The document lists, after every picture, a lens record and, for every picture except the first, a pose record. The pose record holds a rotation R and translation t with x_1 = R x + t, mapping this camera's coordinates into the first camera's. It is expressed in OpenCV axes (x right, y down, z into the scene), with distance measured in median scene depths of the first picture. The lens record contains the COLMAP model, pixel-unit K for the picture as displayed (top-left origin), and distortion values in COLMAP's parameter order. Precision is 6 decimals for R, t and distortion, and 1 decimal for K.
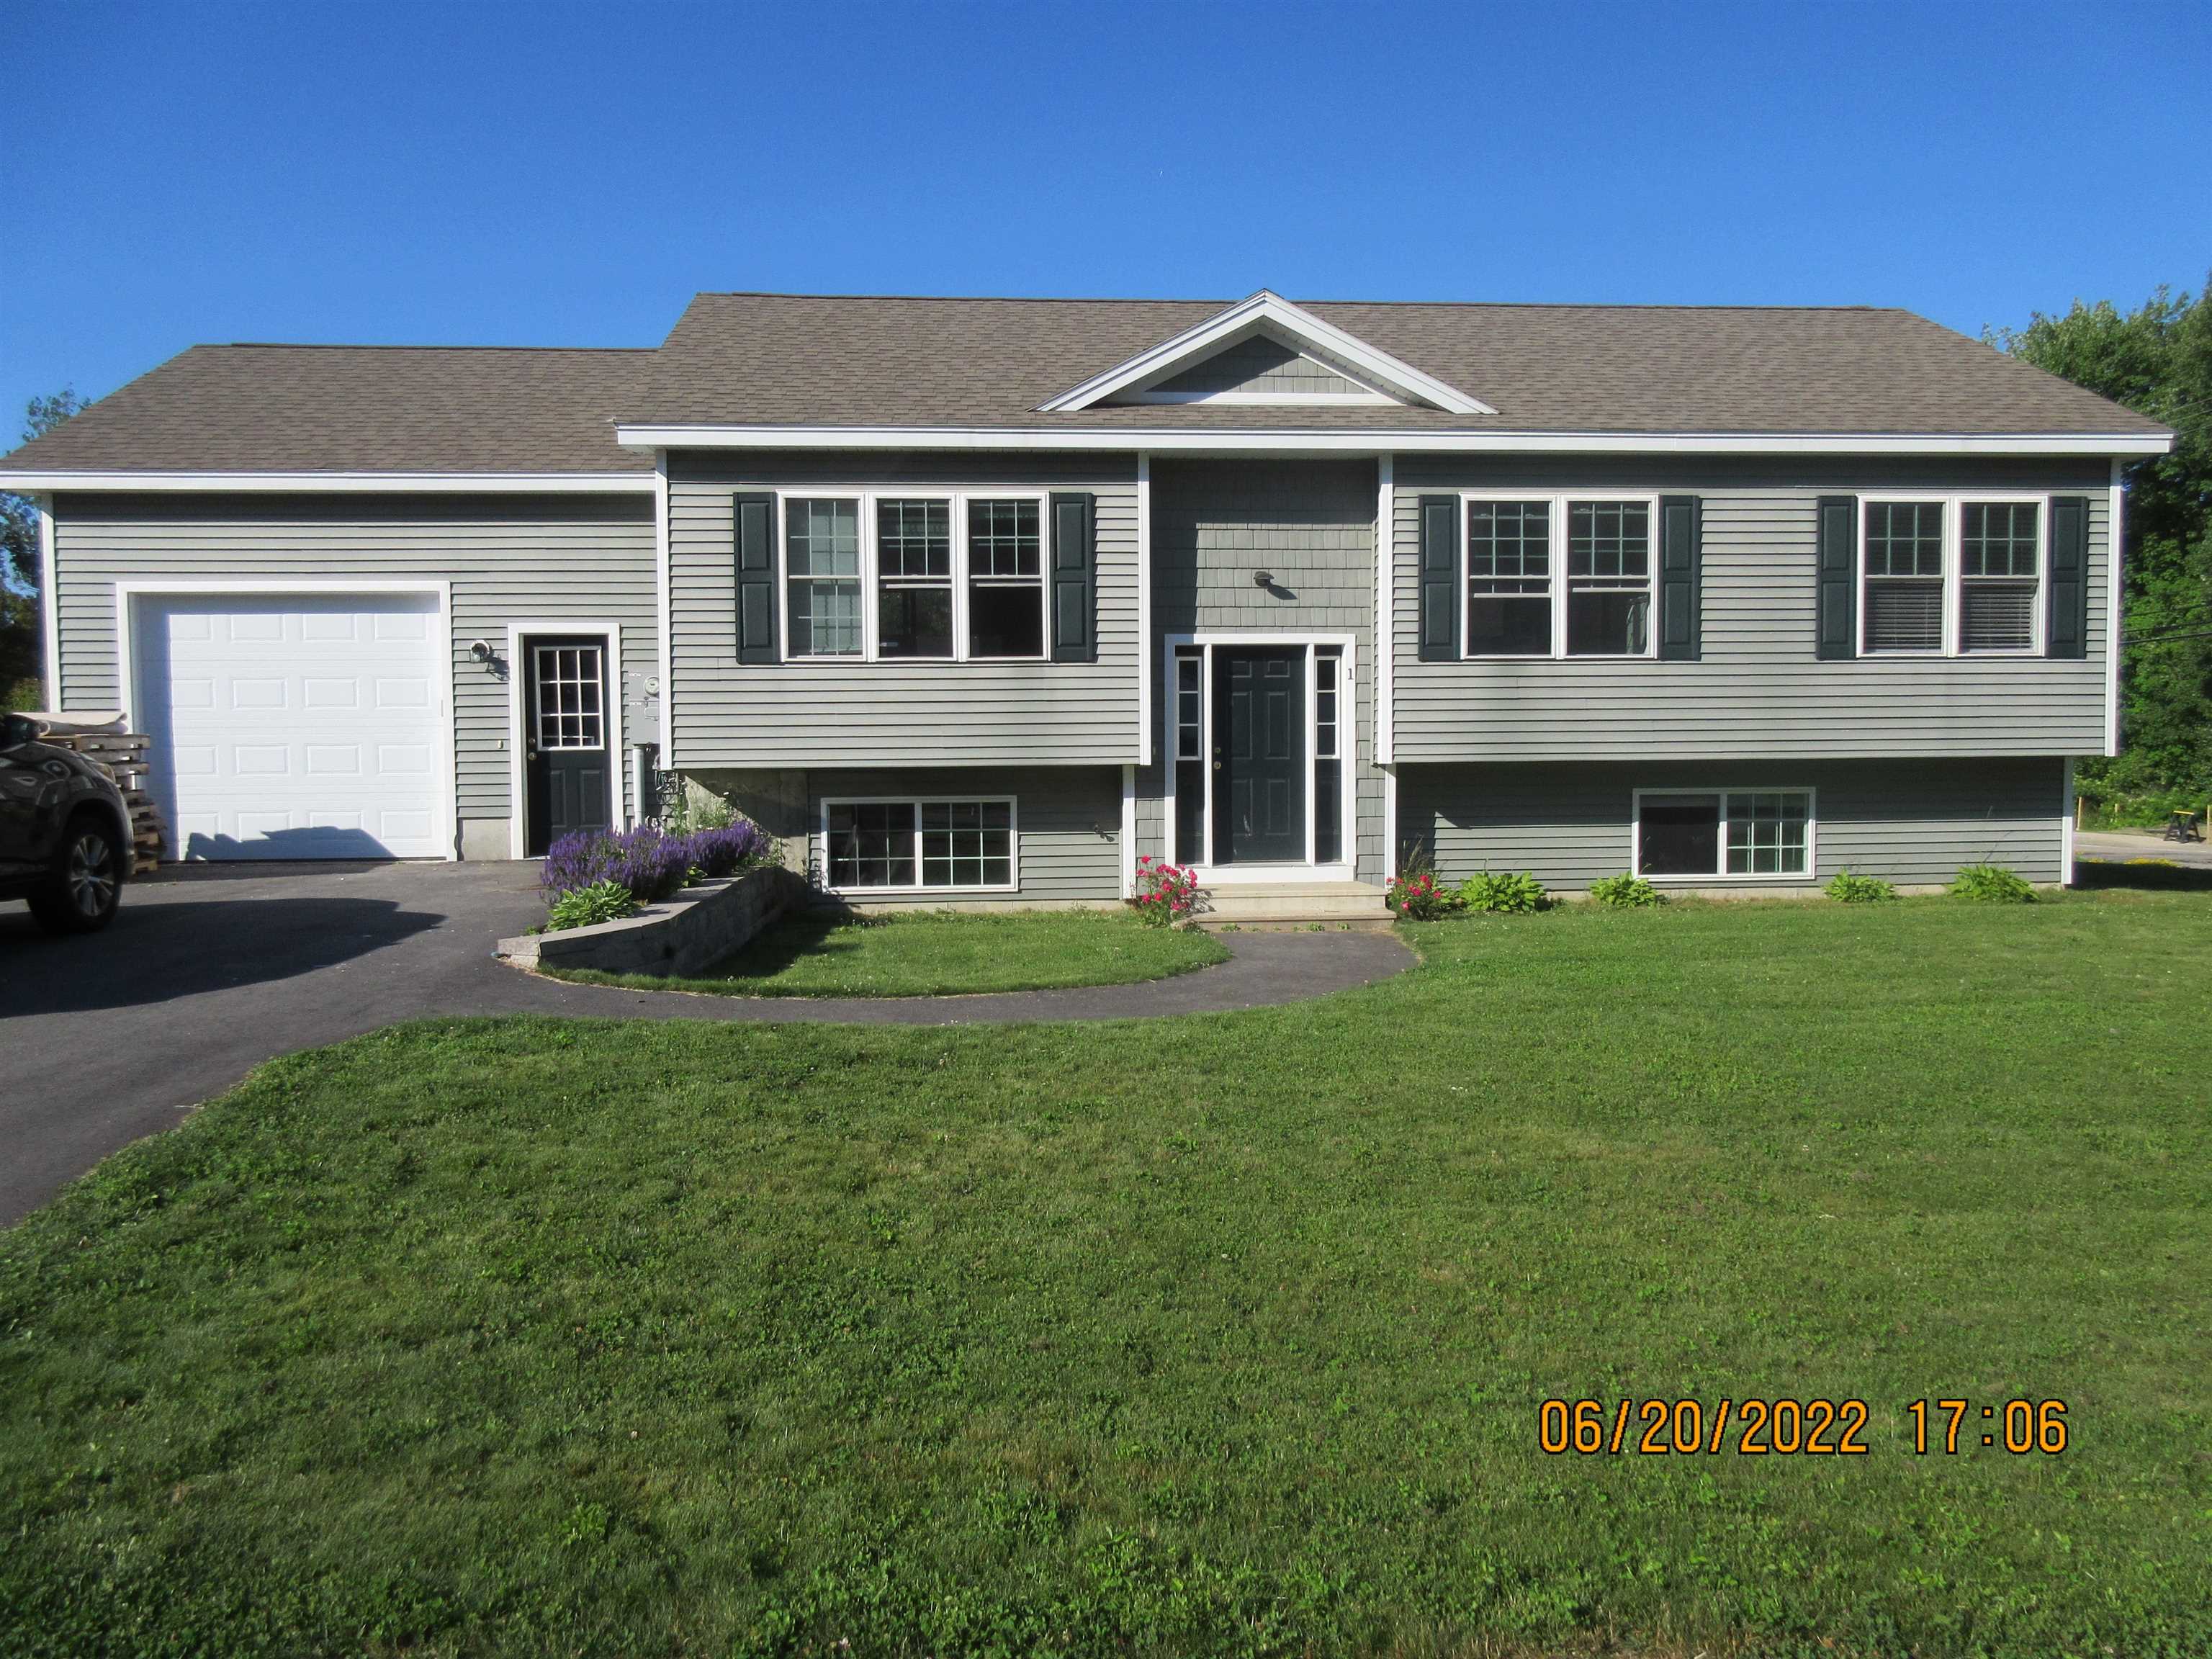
lens RADIAL K [[1637.2, 0, 1099.8], [0, 1637.2, 829.2], [0, 0, 1]] dist [-0.009556, -0.001966]
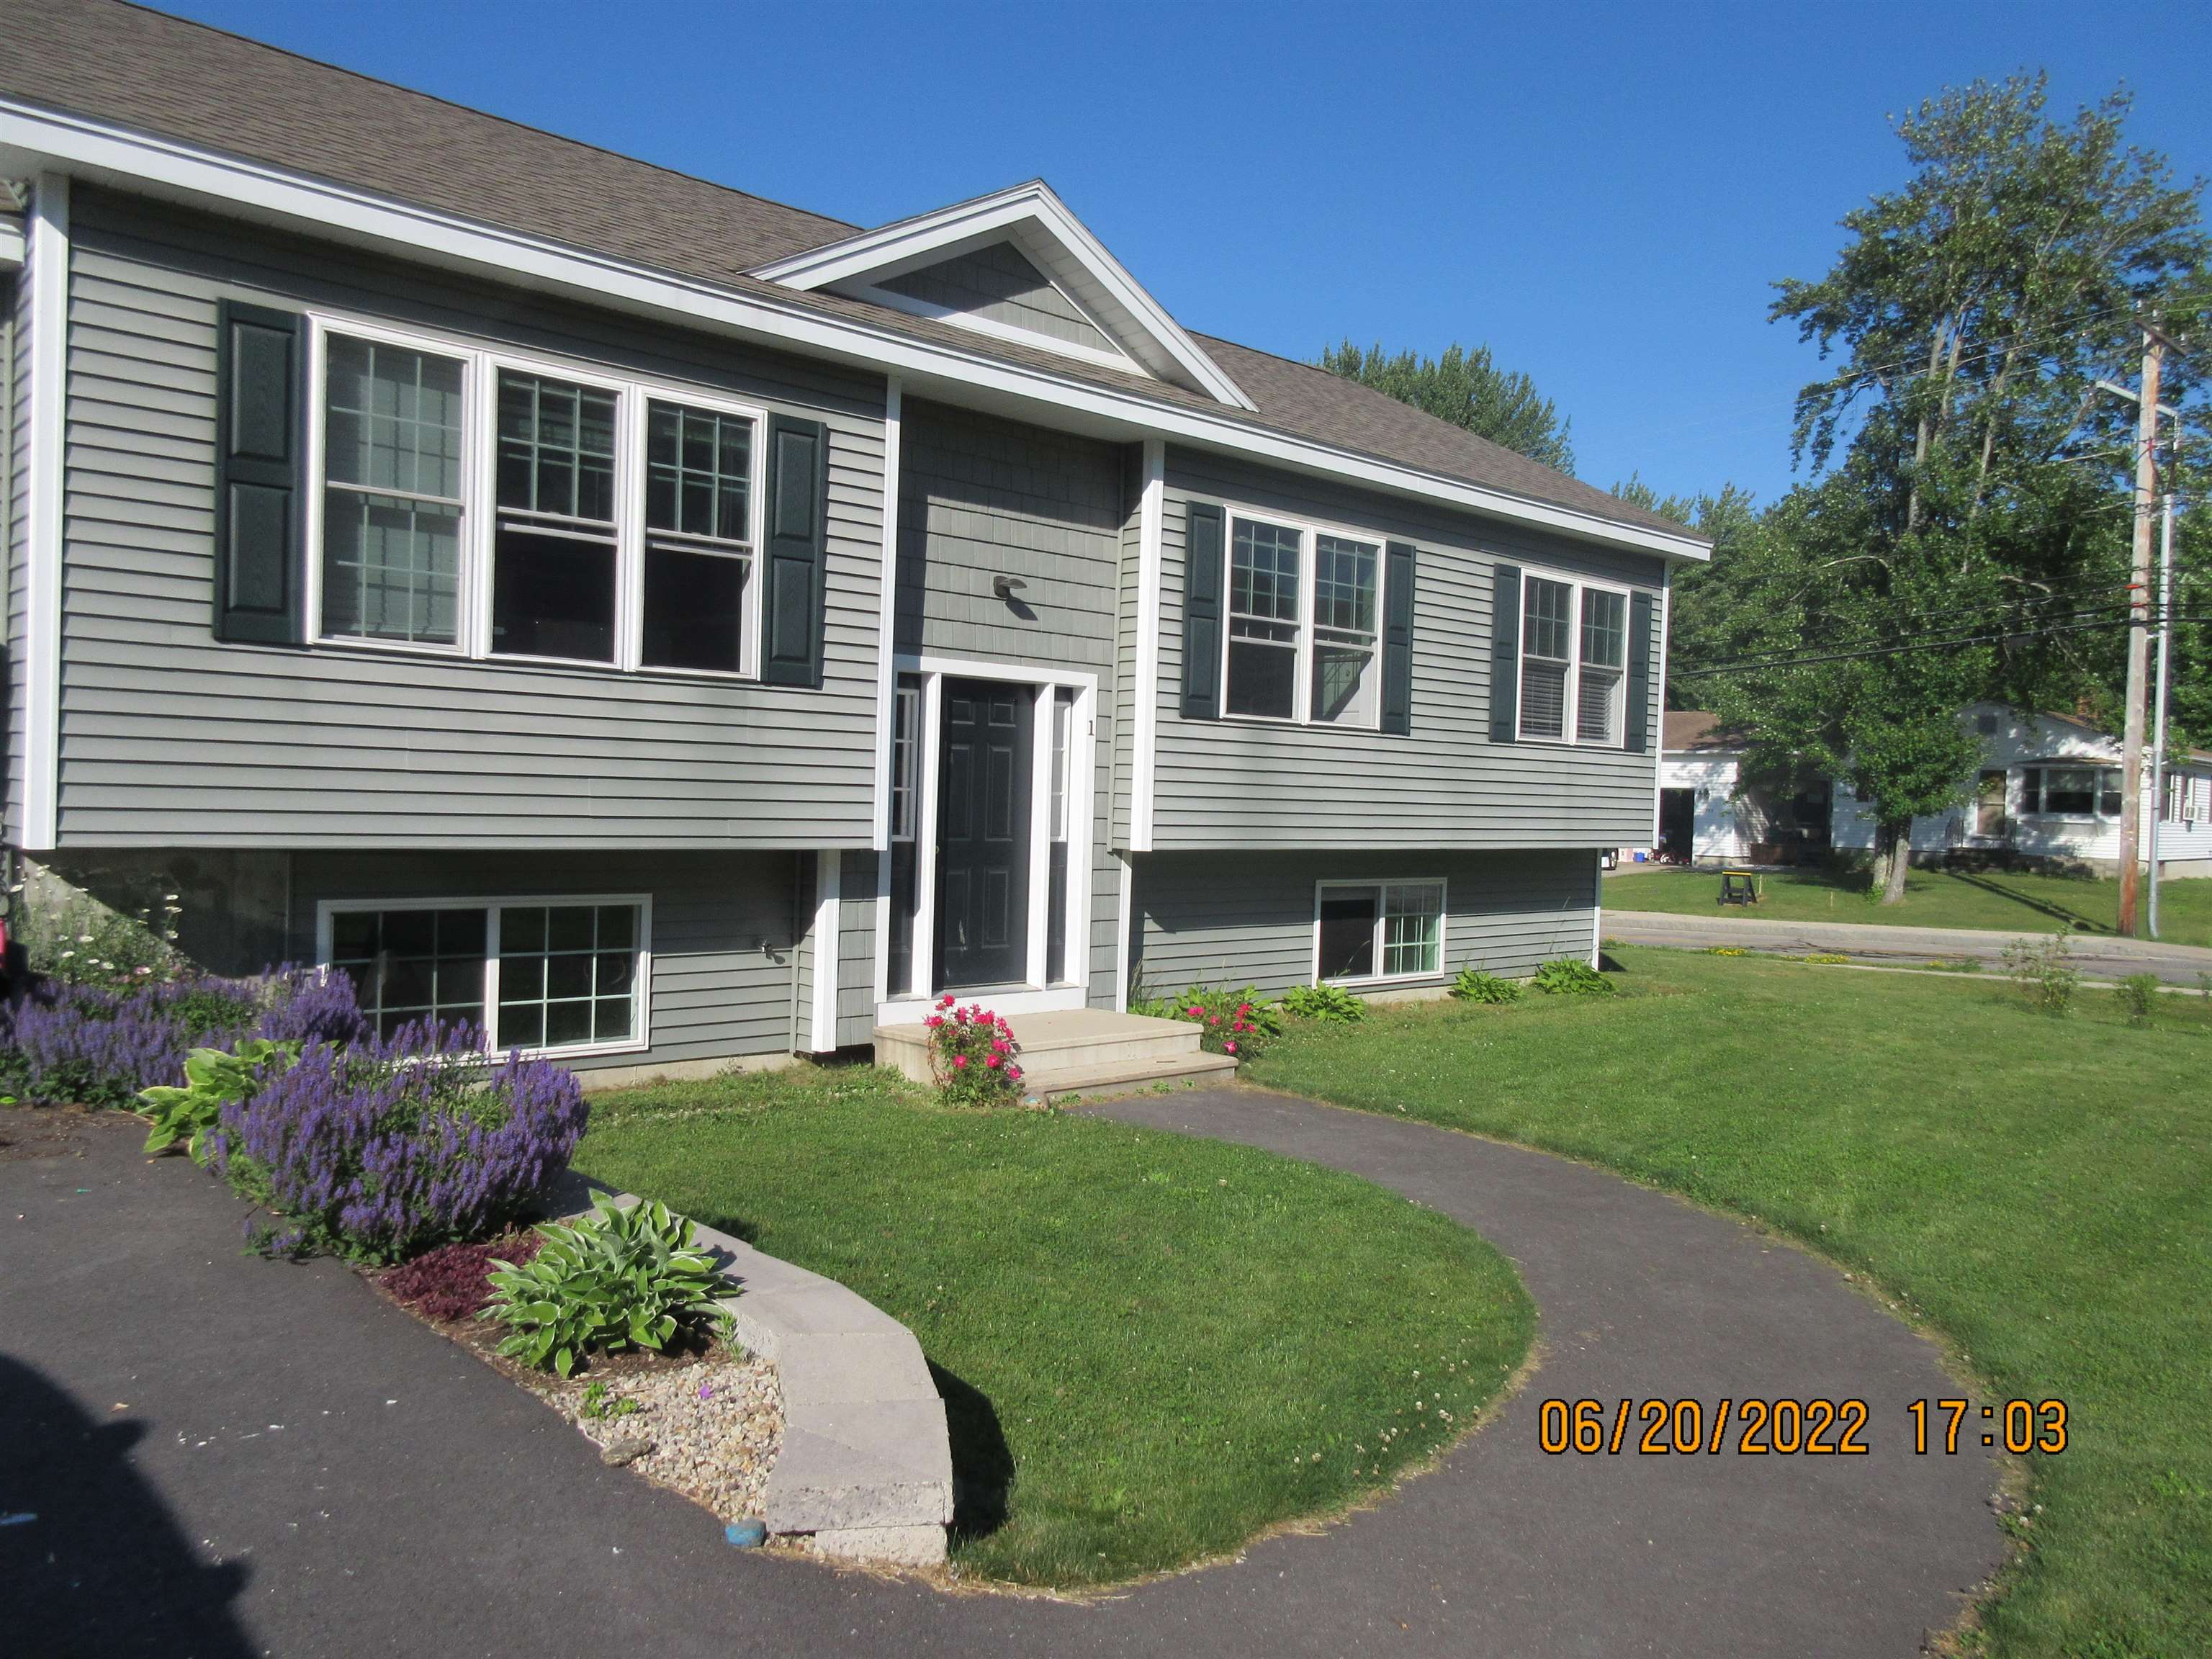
lens RADIAL K [[1637.2, 0, 1107.9], [0, 1637.2, 838.7], [0, 0, 1]] dist [-0.009556, -0.001966]
pose [[0.785350, 0.016206, 0.618840, -0.301673], [-0.005887, 0.999808, -0.018712, -0.031423], [-0.619024, 0.011053, 0.785295, 0.420580]]
